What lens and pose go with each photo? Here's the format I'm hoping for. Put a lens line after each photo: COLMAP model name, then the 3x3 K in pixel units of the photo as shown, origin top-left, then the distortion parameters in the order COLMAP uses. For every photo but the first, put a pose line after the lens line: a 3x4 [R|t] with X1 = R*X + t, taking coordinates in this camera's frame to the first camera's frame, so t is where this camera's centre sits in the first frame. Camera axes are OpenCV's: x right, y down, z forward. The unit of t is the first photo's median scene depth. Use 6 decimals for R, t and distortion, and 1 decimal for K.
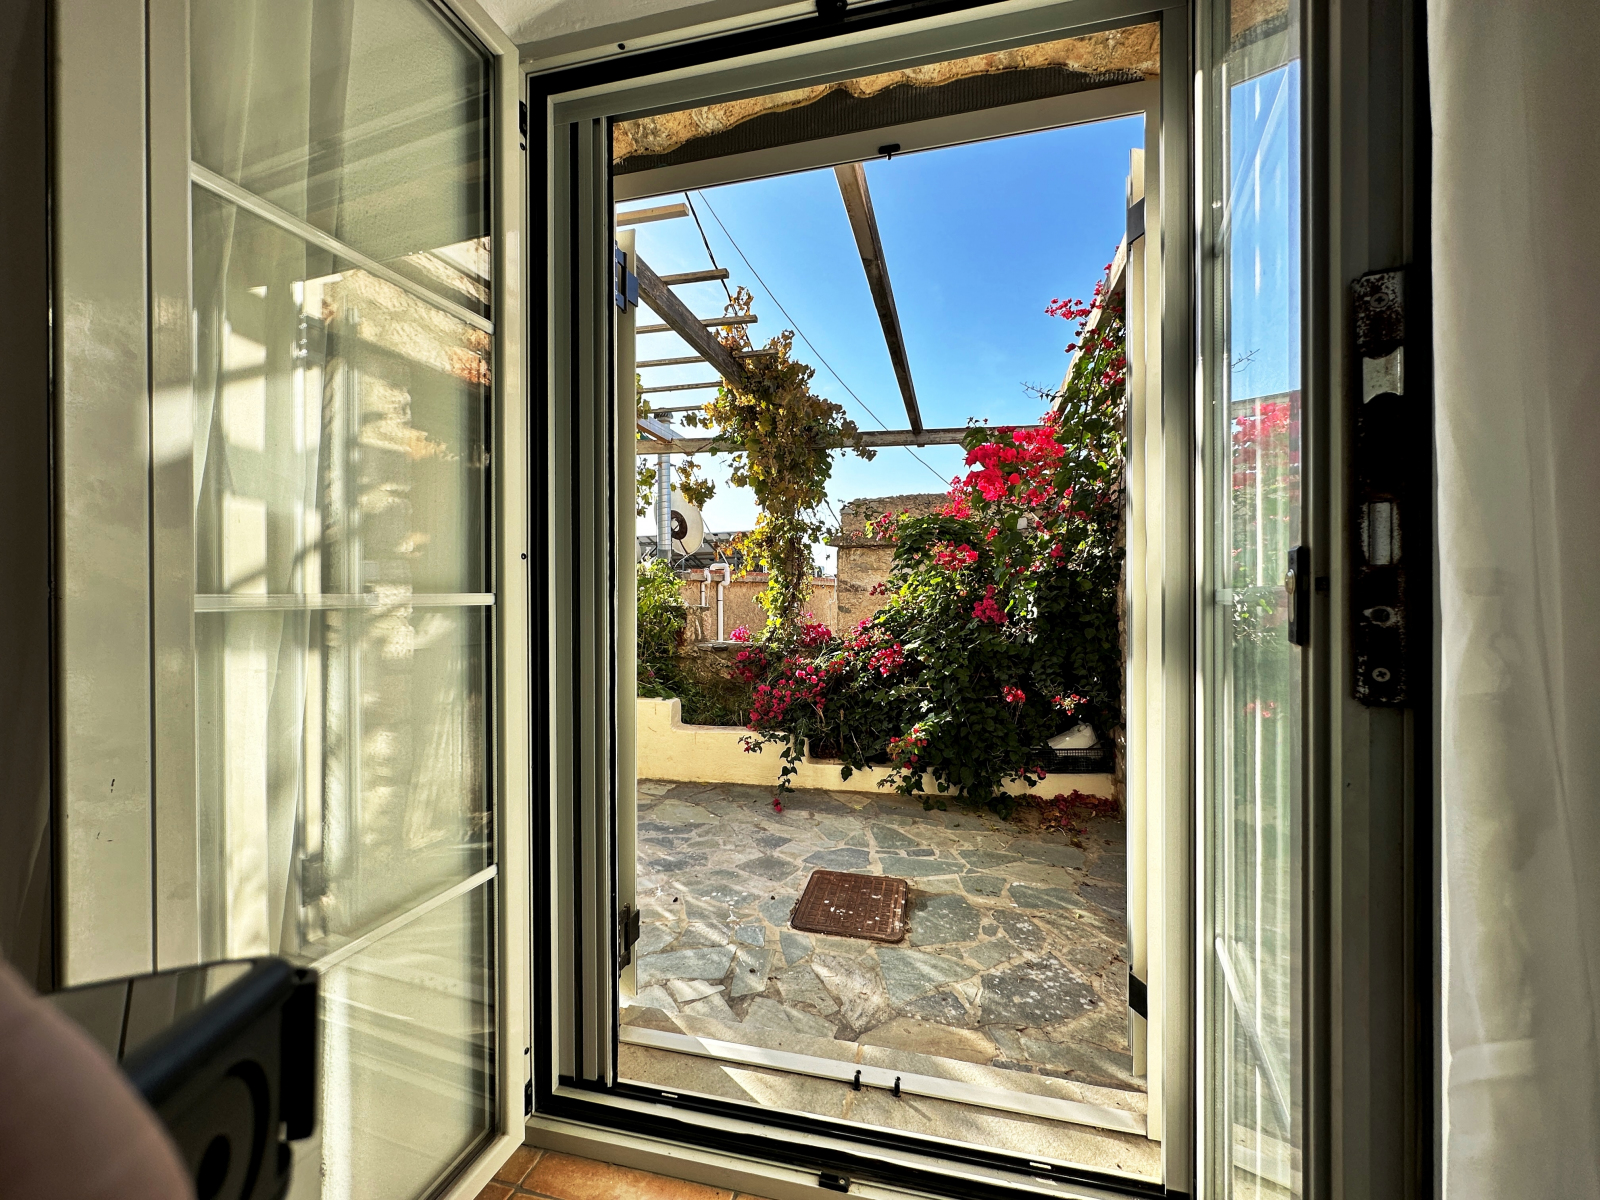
lens RADIAL K [[641.8, 0, 800.0], [0, 641.8, 600.0], [0, 0, 1]] dist [0.000246, 0.000093]
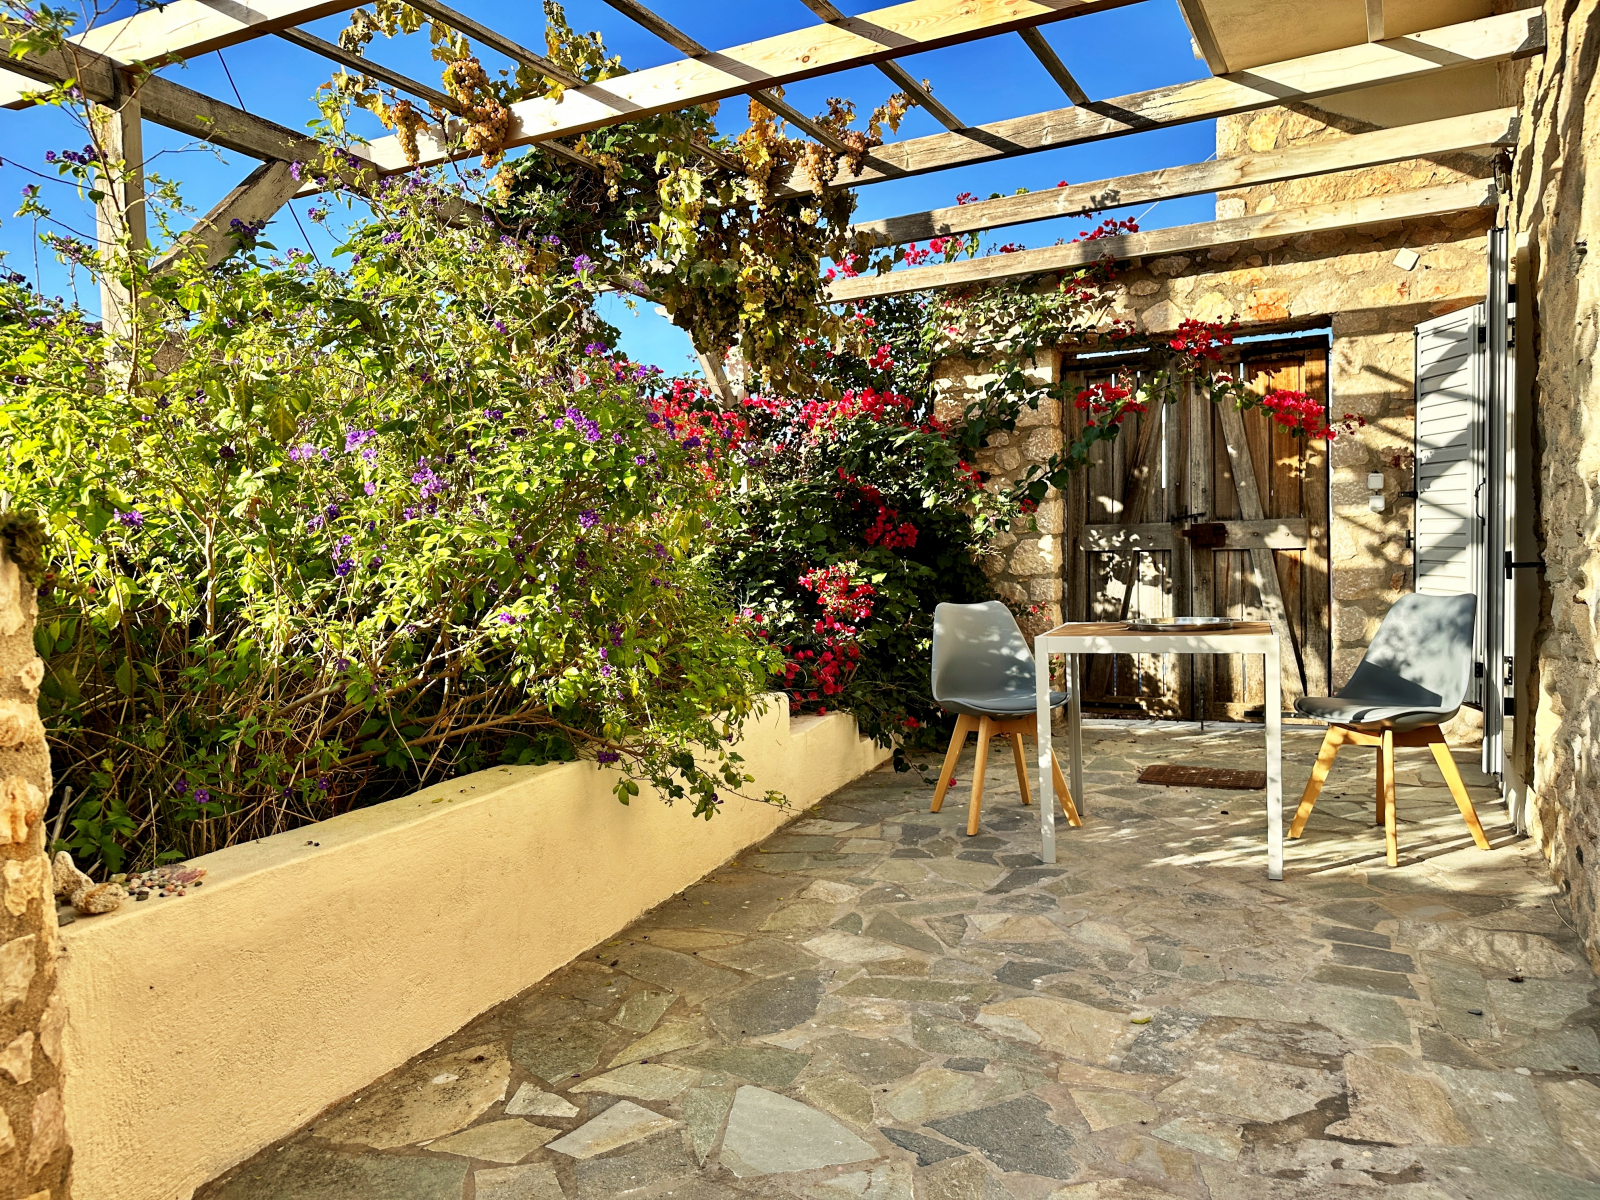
lens RADIAL K [[1109.0, 0, 800.0], [0, 1109.0, 600.0], [0, 0, 1]] dist [0.041752, -0.051405]
pose [[0.242144, -0.072132, 0.967555, -1.207355], [0.038311, 0.997166, 0.064751, 0.006998], [-0.969484, 0.021389, 0.244222, 0.735133]]
